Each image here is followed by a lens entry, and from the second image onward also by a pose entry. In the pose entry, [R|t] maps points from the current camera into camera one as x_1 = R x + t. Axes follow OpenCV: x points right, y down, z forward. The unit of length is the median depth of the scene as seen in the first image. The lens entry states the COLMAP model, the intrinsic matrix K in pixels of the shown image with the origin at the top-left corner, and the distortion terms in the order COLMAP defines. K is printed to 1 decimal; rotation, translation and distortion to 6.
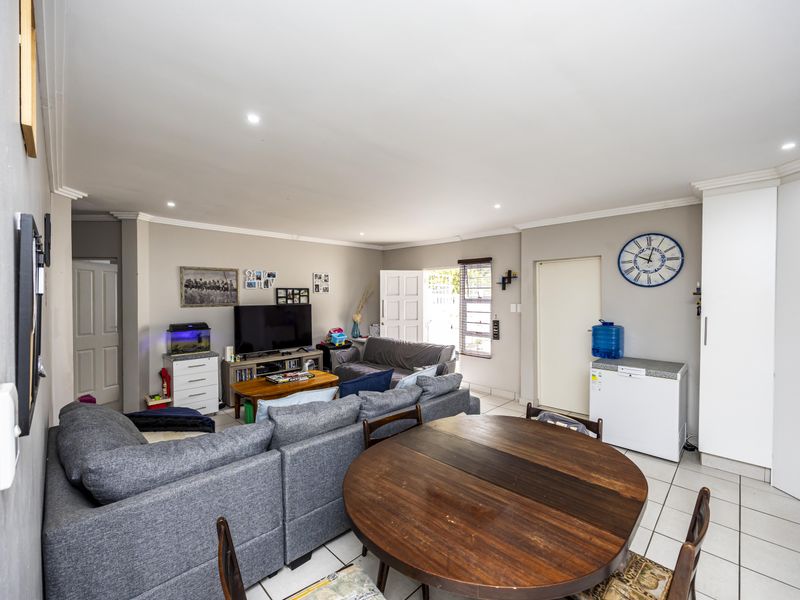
lens RADIAL K [[345.9, 0, 400.0], [0, 345.9, 300.0], [0, 0, 1]] dist [-0.000216, -0.000350]
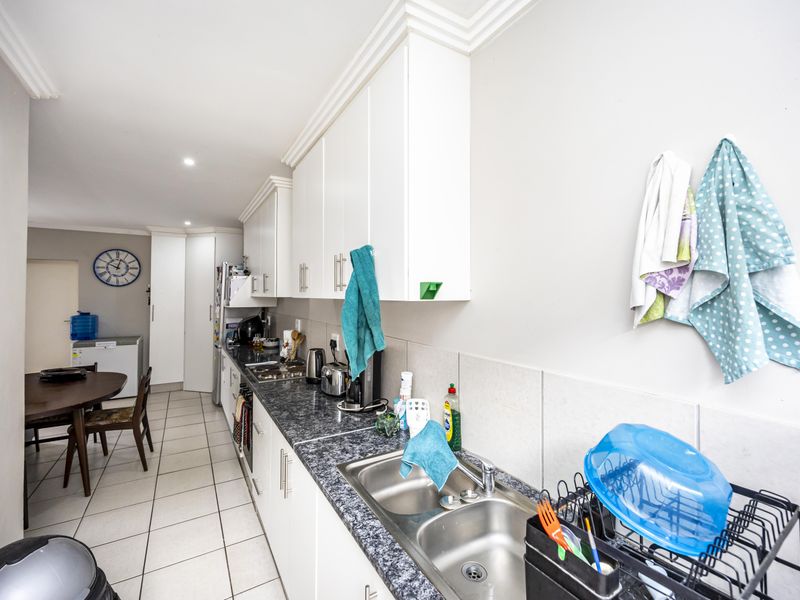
lens RADIAL K [[357.1, 0, 397.8], [0, 357.1, 287.8], [0, 0, 1]] dist [-0.002021, -0.000337]
pose [[0.248706, 0.016674, 0.968436, -0.430236], [0.007473, 0.999789, -0.019133, 0.005404], [-0.968550, 0.011996, 0.248529, -0.502520]]
